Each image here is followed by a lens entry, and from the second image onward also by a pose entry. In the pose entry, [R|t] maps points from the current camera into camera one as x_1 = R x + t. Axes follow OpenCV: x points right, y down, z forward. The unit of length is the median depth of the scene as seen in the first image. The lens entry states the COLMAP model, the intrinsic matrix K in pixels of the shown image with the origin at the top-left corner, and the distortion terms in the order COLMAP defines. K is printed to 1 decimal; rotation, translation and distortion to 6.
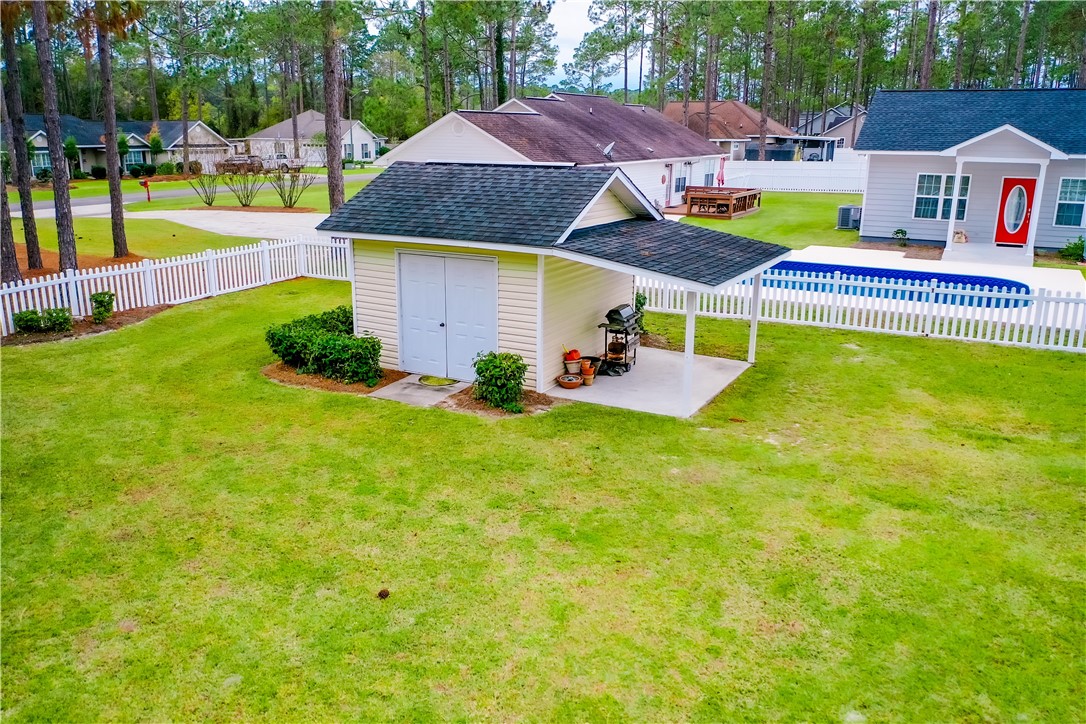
lens RADIAL K [[869.0, 0, 540.4], [0, 869.0, 363.8], [0, 0, 1]] dist [0.001679, 0.004332]
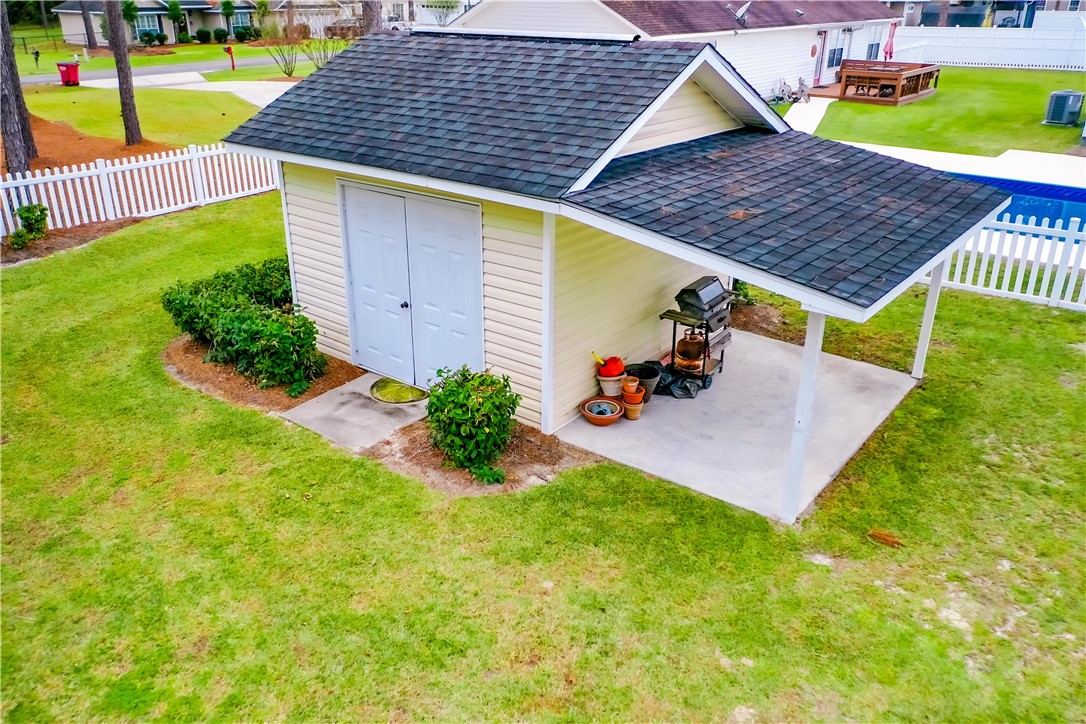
lens RADIAL K [[869.0, 0, 540.4], [0, 869.0, 363.8], [0, 0, 1]] dist [0.001679, 0.004332]
pose [[0.987706, 0.061259, -0.143819, 0.072573], [-0.040159, 0.988575, 0.145281, -0.094139], [0.151075, -0.137719, 0.978882, 0.384430]]
